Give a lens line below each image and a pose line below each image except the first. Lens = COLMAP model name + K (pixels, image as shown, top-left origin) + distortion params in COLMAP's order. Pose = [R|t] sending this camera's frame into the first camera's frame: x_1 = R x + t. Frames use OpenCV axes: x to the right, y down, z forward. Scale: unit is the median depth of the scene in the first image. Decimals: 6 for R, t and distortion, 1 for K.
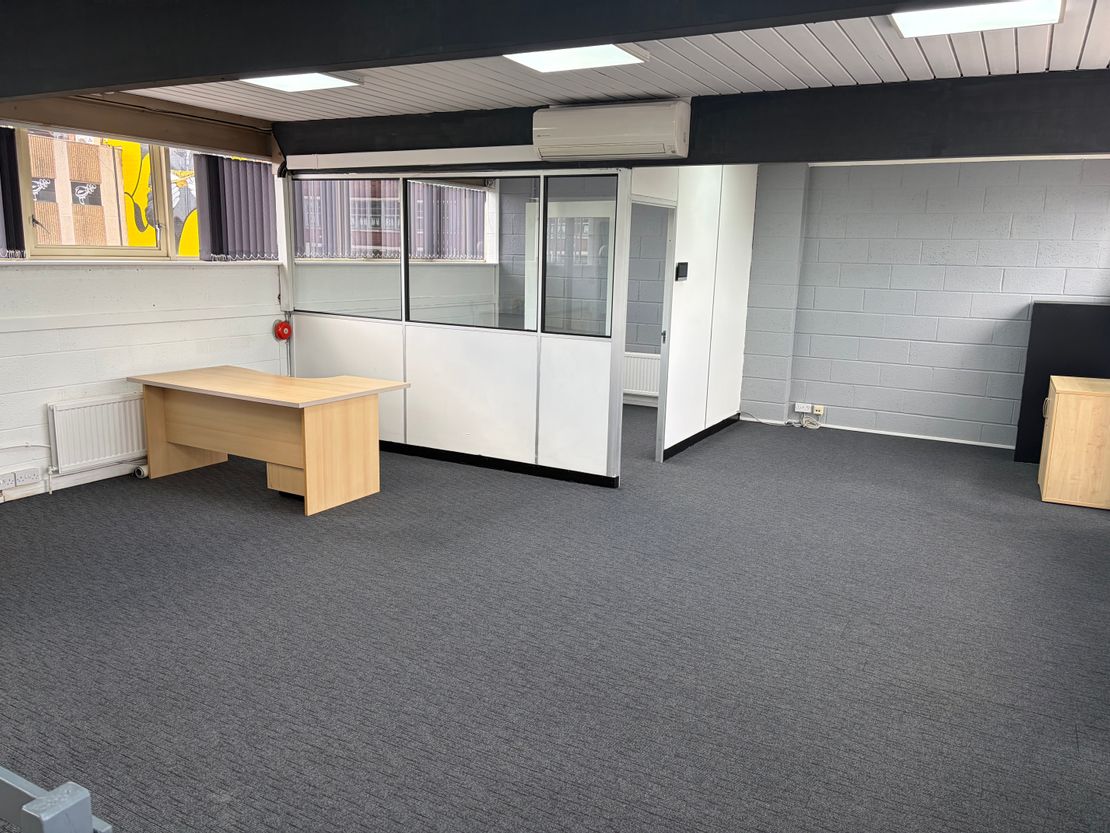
lens RADIAL K [[833.5, 0, 560.4], [0, 833.5, 418.4], [0, 0, 1]] dist [0.065872, -0.074753]
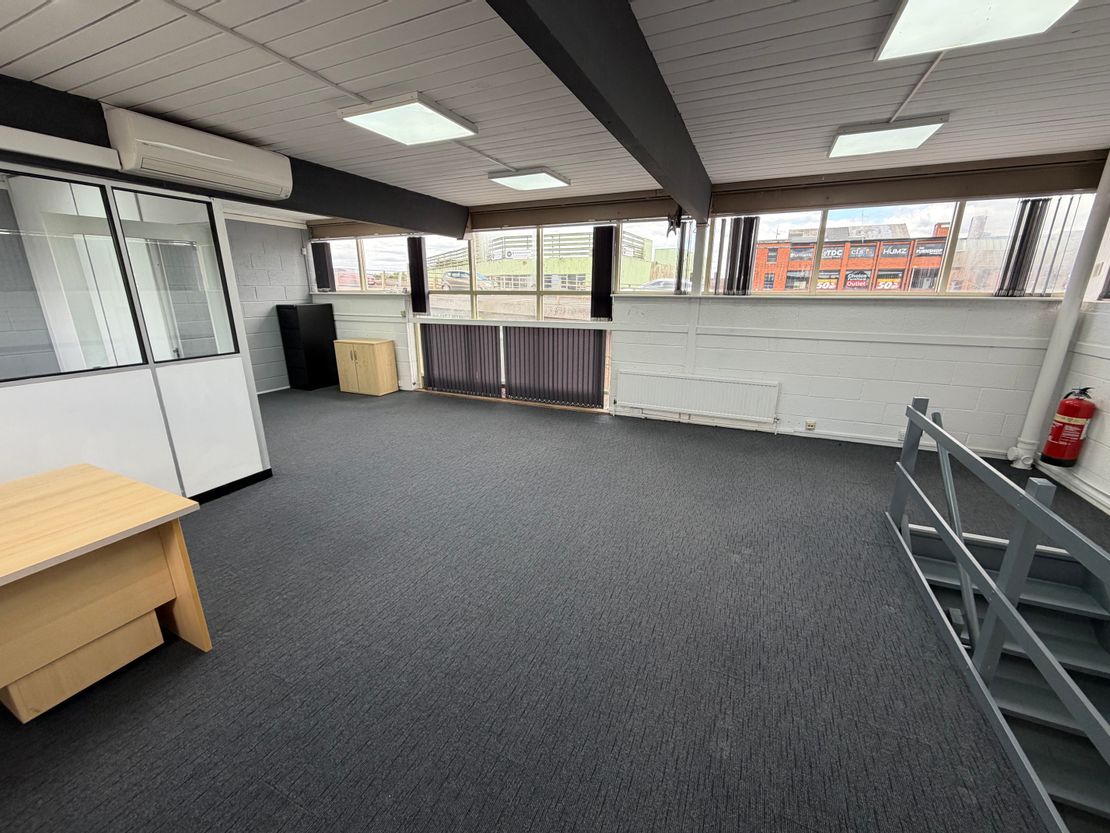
lens RADIAL K [[441.7, 0, 551.7], [0, 441.7, 414.0], [0, 0, 1]] dist [0.002059, -0.000268]
pose [[-0.066375, -0.297540, 0.952399, -0.565273], [0.190790, 0.933108, 0.304809, -0.122691], [-0.979384, 0.201940, -0.005167, 0.605814]]
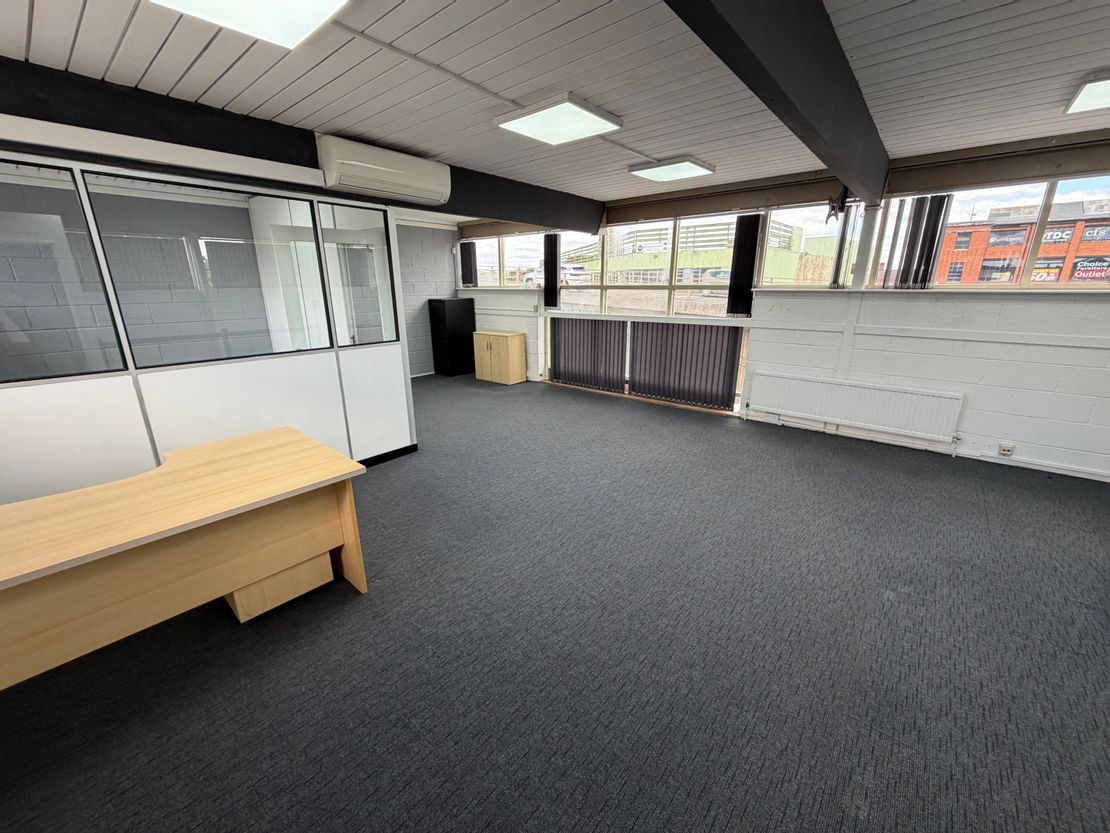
lens RADIAL K [[441.7, 0, 551.7], [0, 441.7, 414.0], [0, 0, 1]] dist [0.002059, -0.000268]
pose [[0.206490, -0.302459, 0.930527, -0.566738], [0.199782, 0.944020, 0.262512, -0.123723], [-0.957836, 0.131696, 0.255357, 0.613203]]
